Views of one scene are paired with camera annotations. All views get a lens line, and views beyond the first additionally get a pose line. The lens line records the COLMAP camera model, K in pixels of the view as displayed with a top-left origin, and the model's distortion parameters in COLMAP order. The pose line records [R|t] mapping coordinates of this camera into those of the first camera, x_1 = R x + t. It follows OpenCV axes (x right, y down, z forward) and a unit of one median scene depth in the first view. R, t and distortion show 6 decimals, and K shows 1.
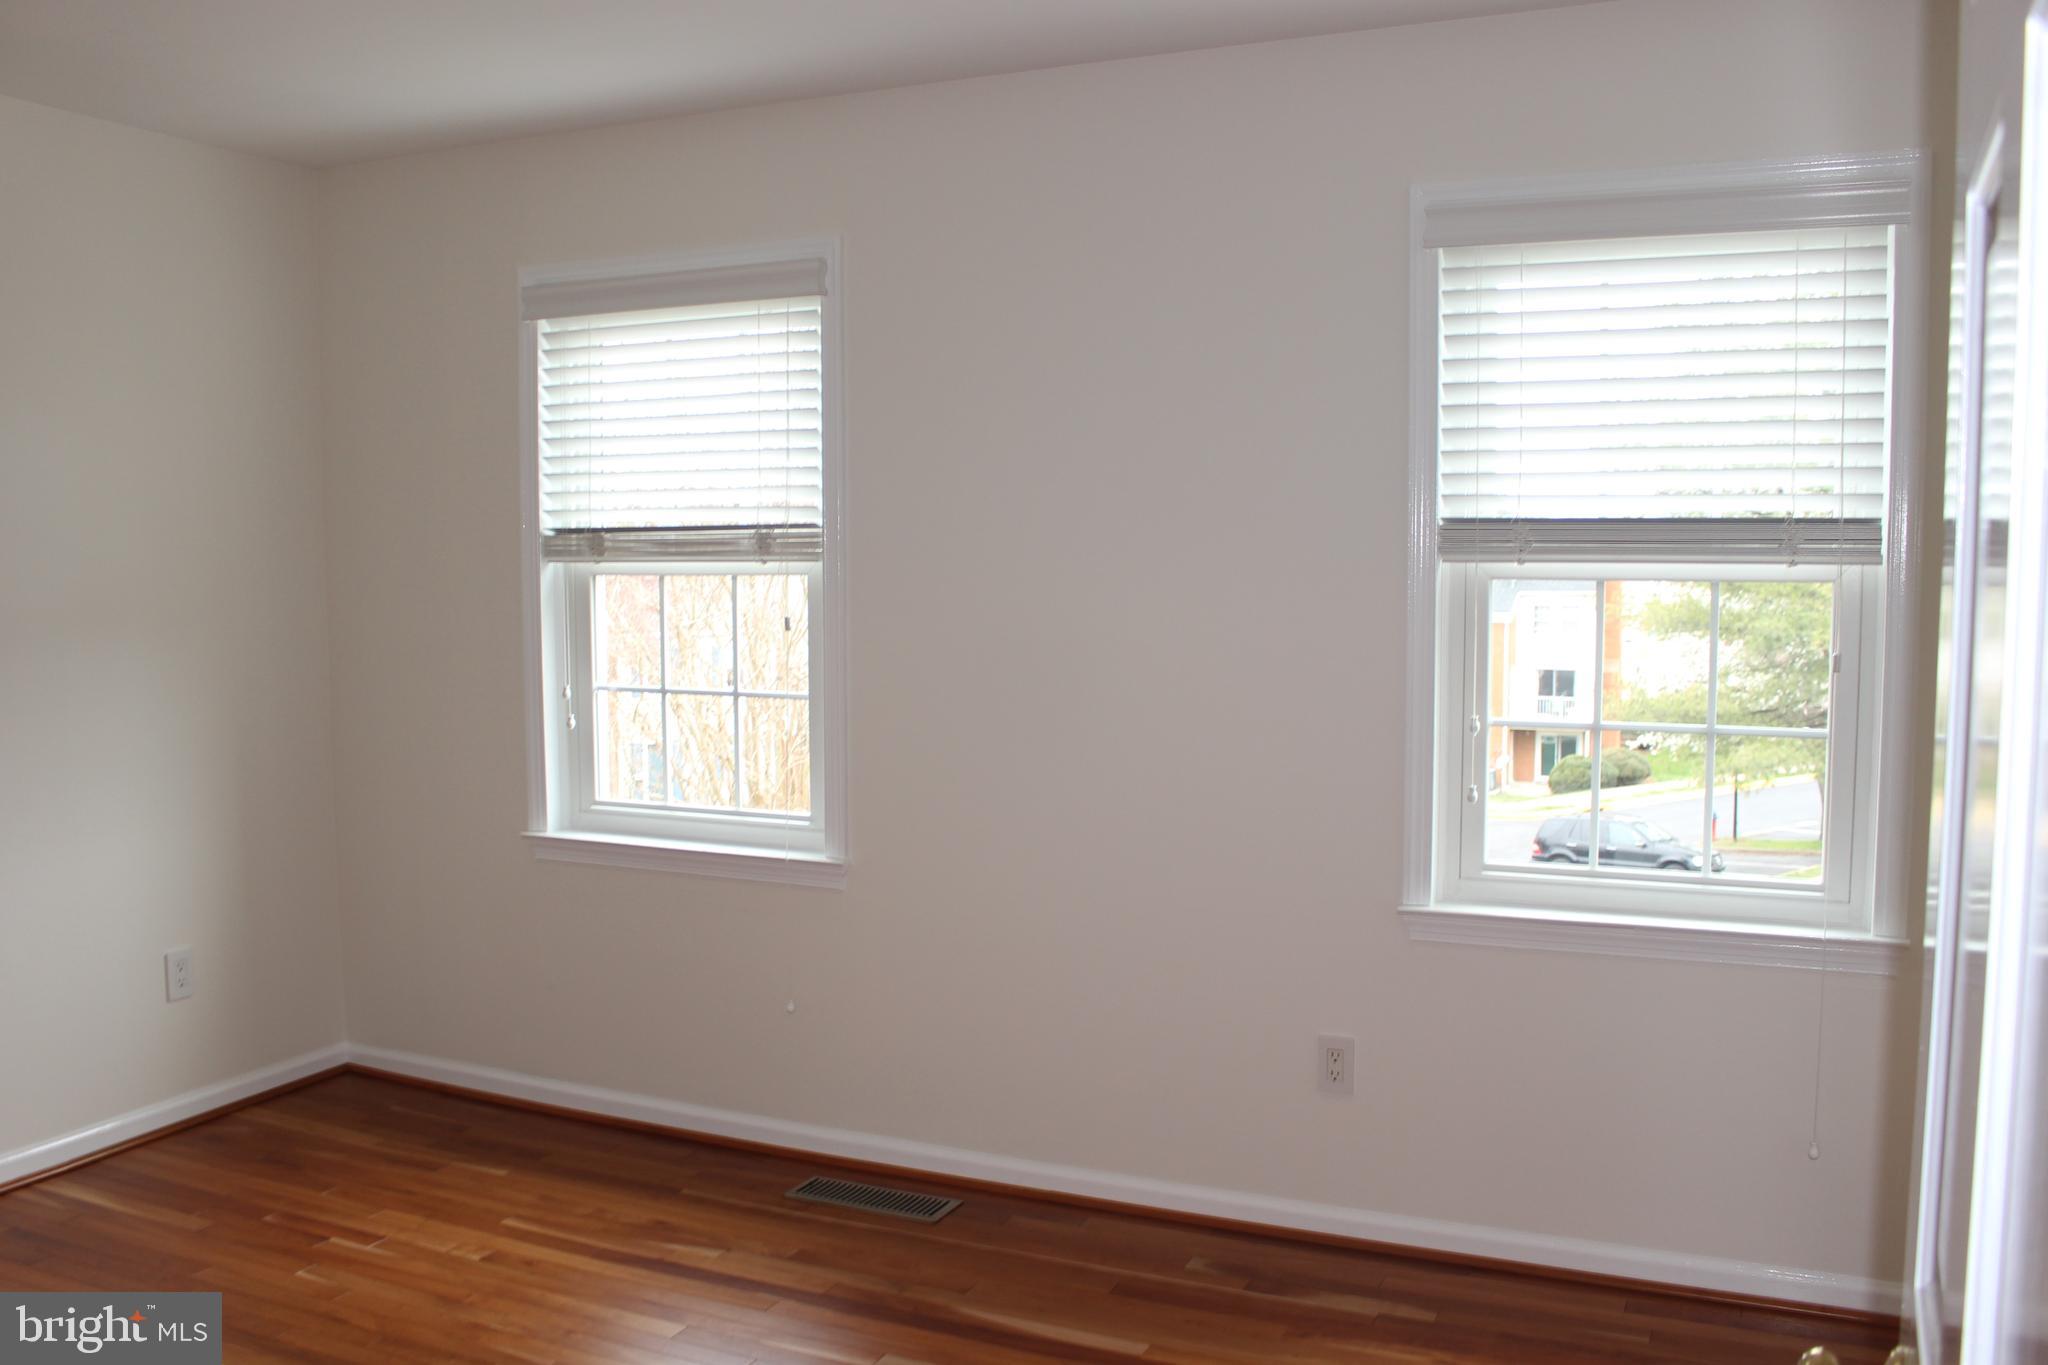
lens RADIAL K [[1712.4, 0, 1024.0], [0, 1712.4, 682.5], [0, 0, 1]] dist [-0.173013, 0.137000]
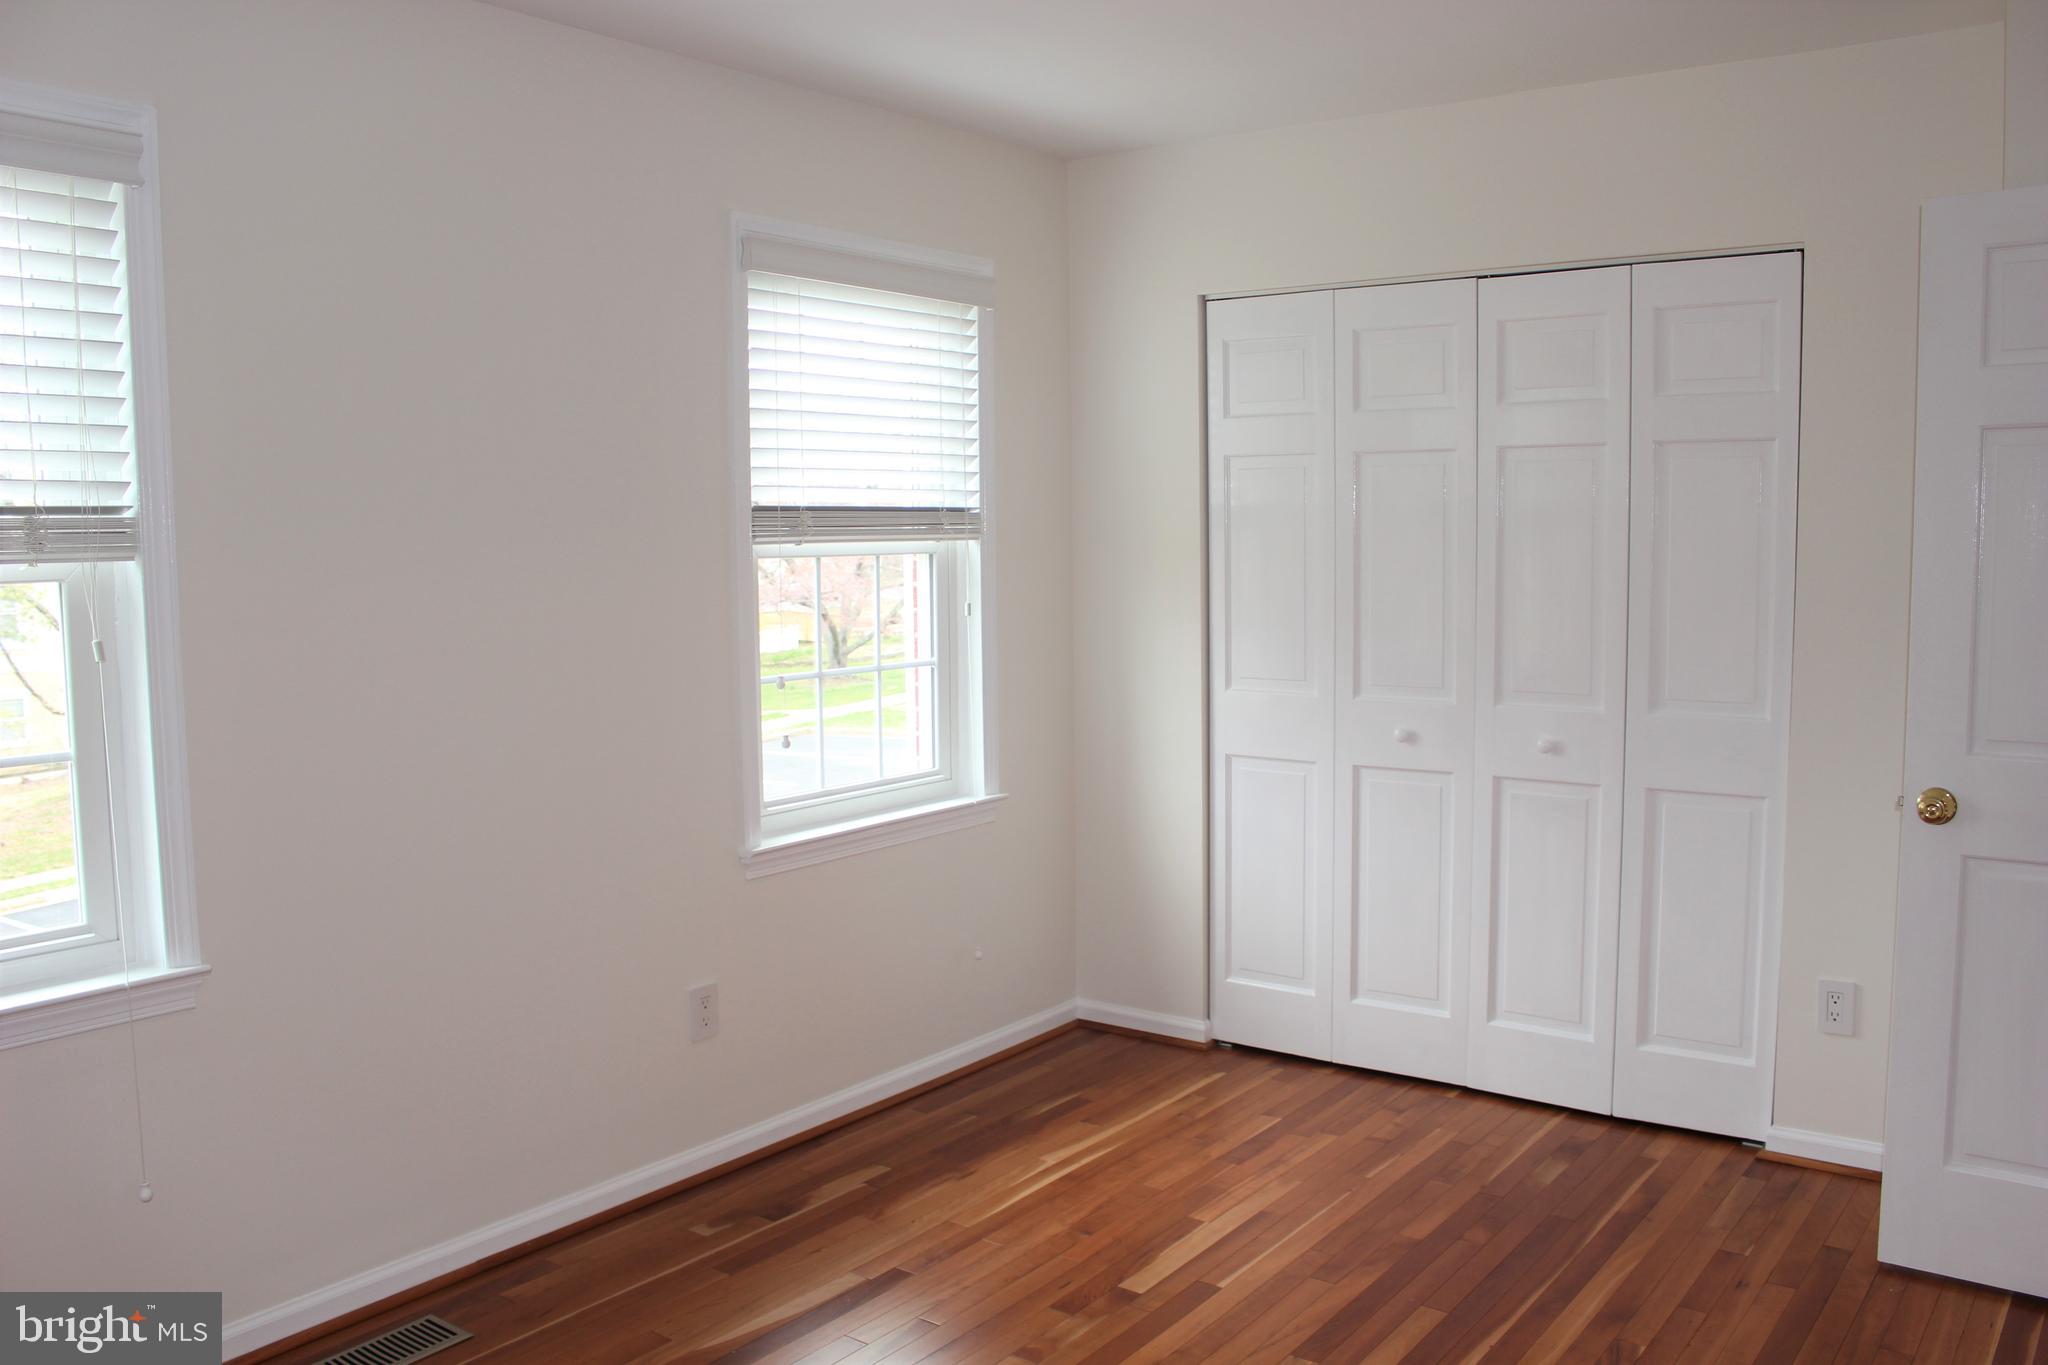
lens RADIAL K [[1664.7, 0, 1026.7], [0, 1664.7, 704.3], [0, 0, 1]] dist [-0.125220, 0.016069]
pose [[0.209650, -0.102513, 0.972388, -0.672670], [0.077563, 0.993098, 0.087974, -0.039638], [-0.974695, 0.056977, 0.216154, 0.481399]]
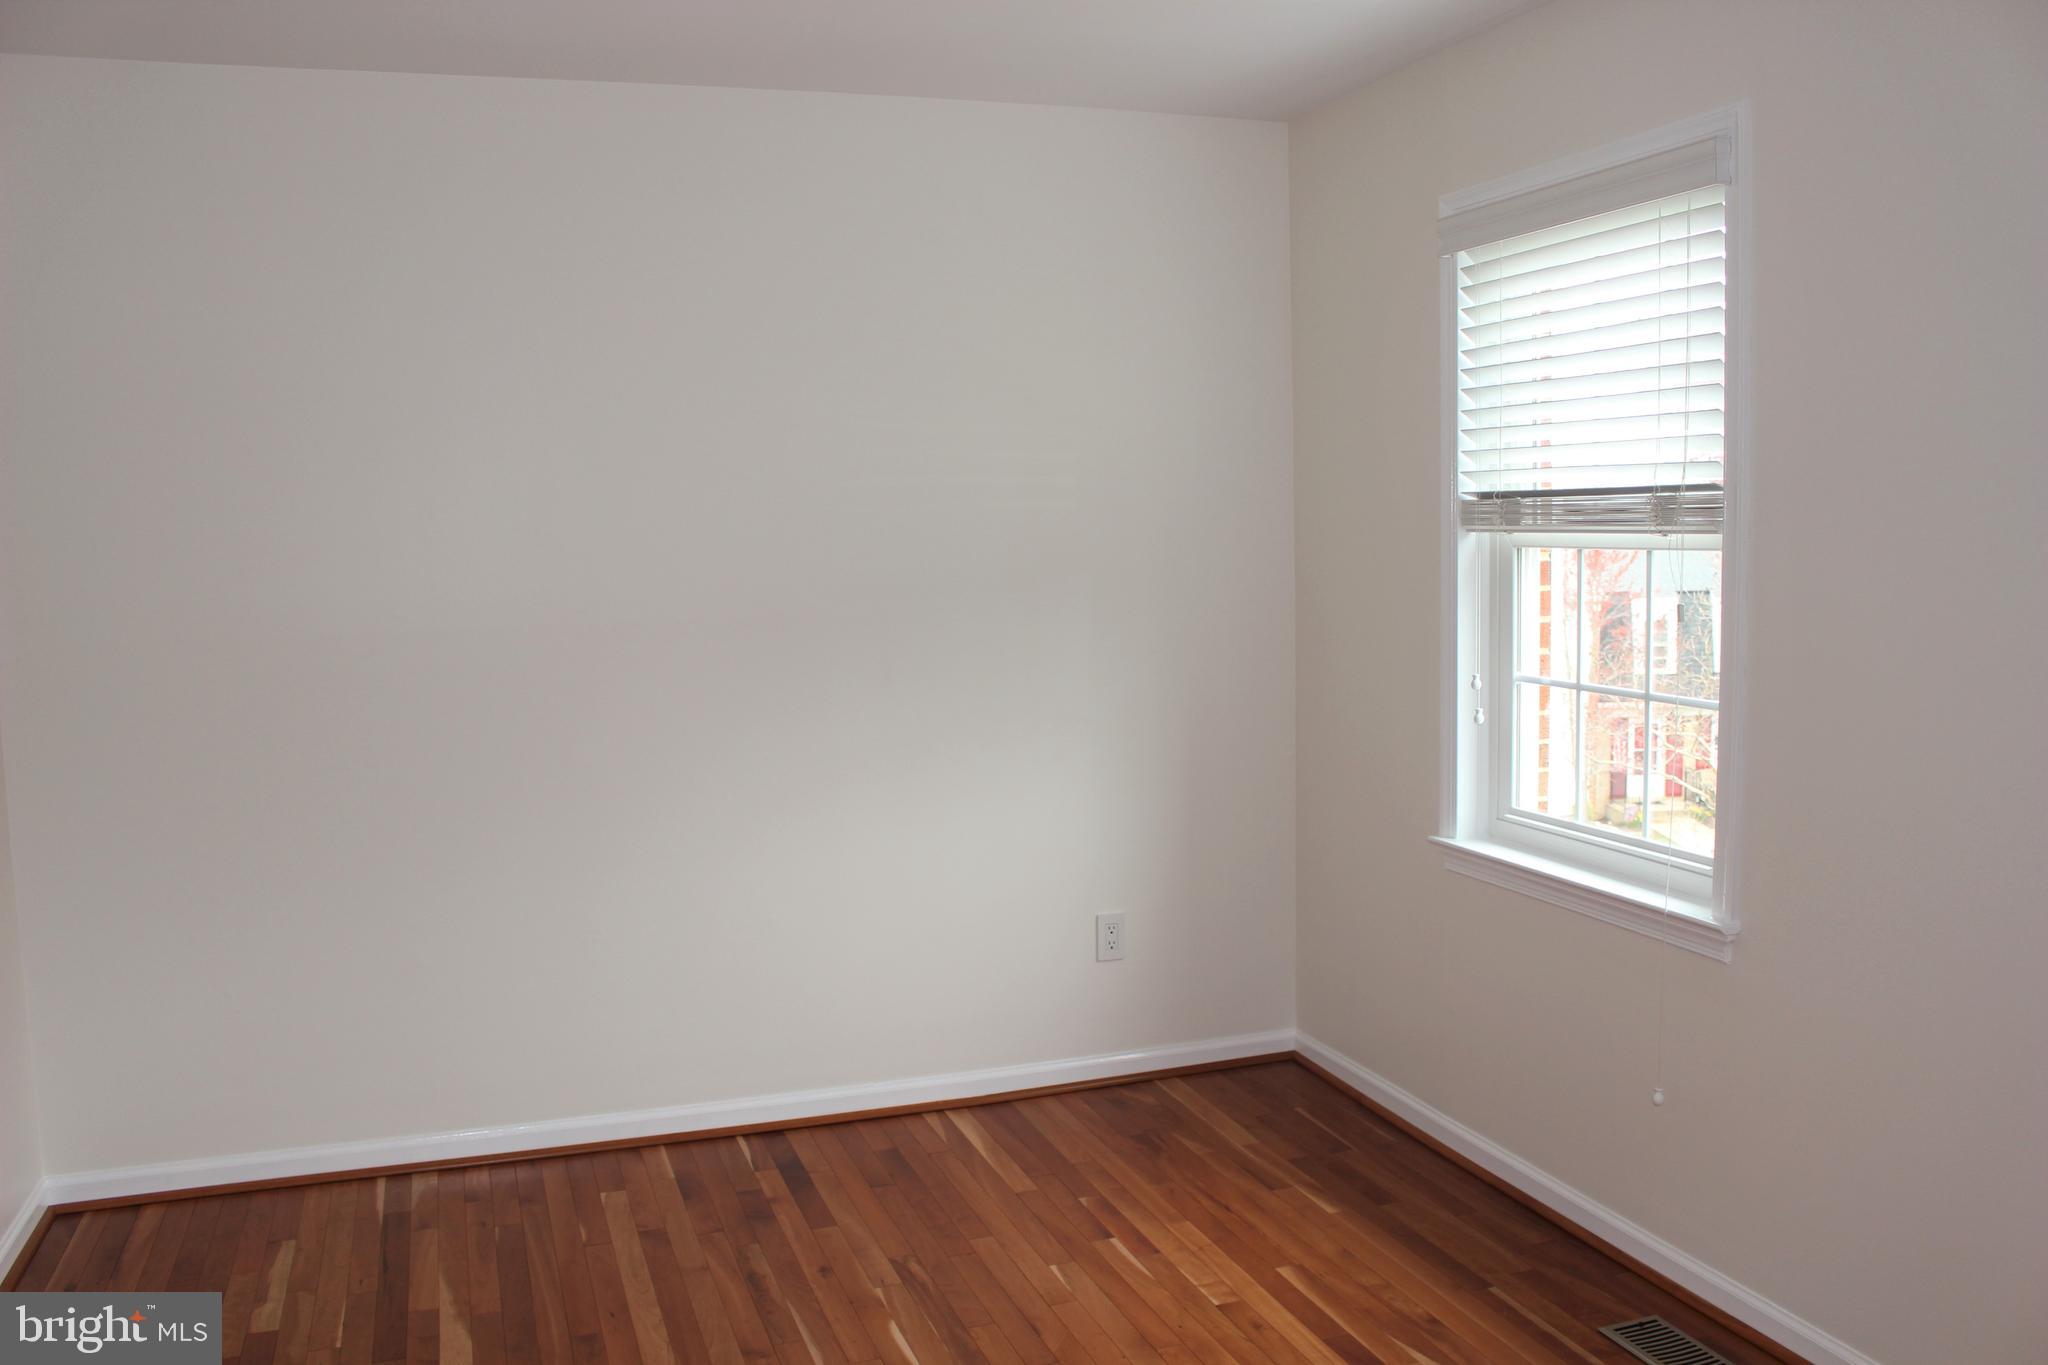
lens RADIAL K [[1664.7, 0, 1026.7], [0, 1664.7, 704.3], [0, 0, 1]] dist [-0.125220, 0.016069]
pose [[0.693843, 0.066346, -0.717064, 0.187210], [-0.036855, 0.997714, 0.056652, -0.023662], [0.719183, -0.012880, 0.694701, 0.261943]]
